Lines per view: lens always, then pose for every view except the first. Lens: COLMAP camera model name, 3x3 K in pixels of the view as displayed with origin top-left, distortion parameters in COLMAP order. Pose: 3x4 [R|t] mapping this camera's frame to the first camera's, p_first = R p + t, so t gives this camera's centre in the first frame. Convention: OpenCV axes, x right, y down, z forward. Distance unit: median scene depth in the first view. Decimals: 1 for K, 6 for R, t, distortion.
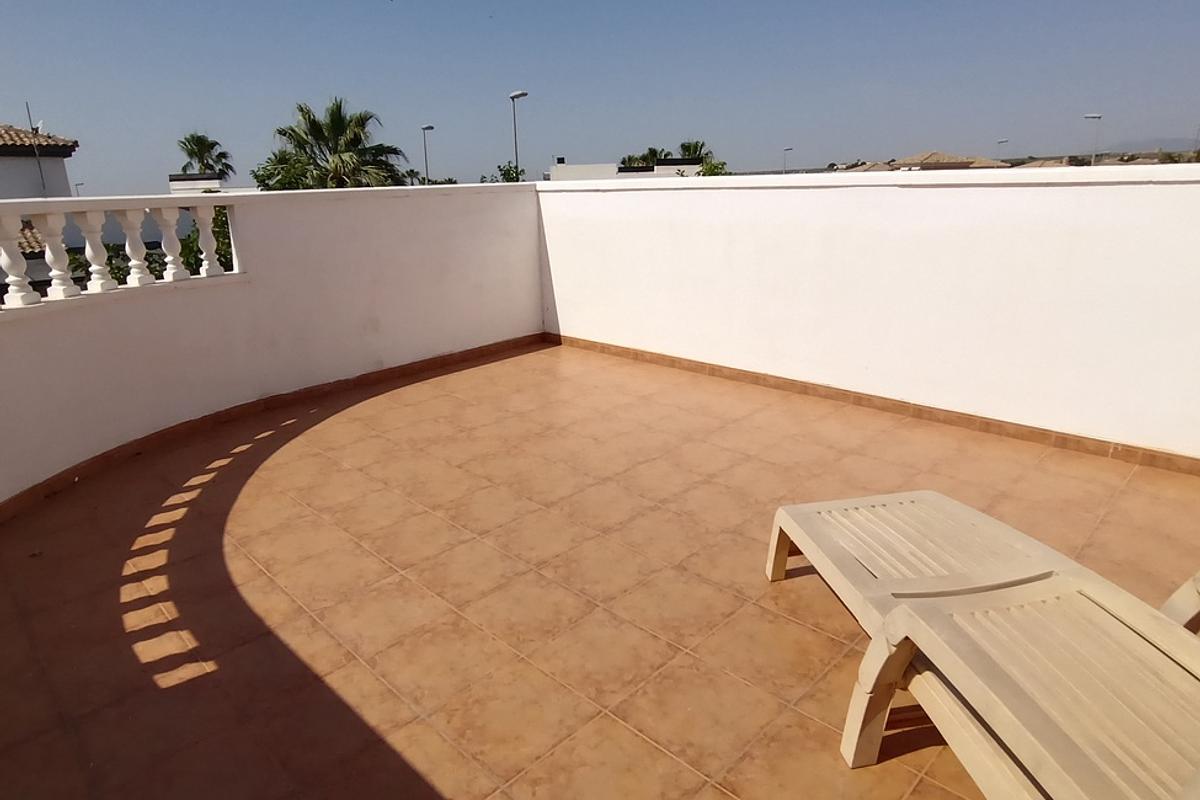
lens RADIAL K [[730.2, 0, 588.9], [0, 730.2, 393.1], [0, 0, 1]] dist [-0.037807, 0.025739]
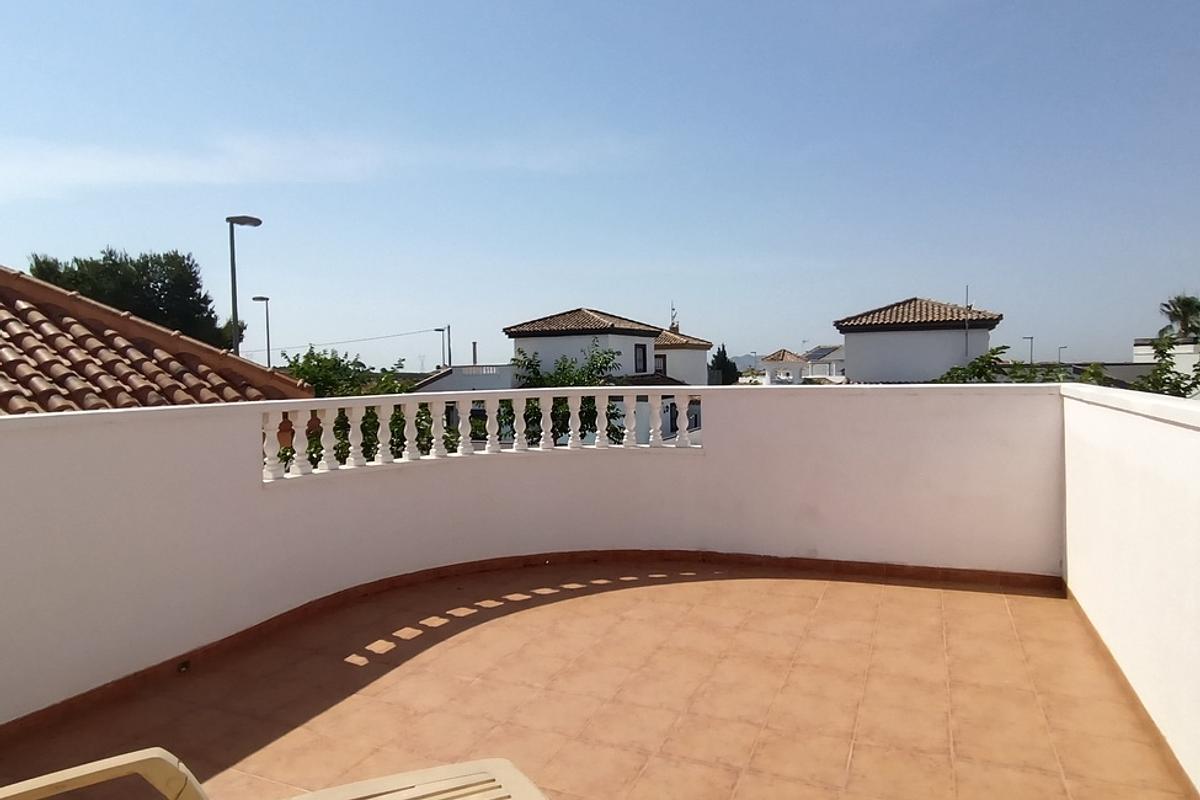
lens RADIAL K [[730.2, 0, 588.9], [0, 730.2, 393.1], [0, 0, 1]] dist [-0.037807, 0.025739]
pose [[0.361352, 0.056360, -0.930725, 0.451465], [-0.255385, 0.965984, -0.040658, -0.113279], [0.896774, 0.252385, 0.363454, 0.248969]]
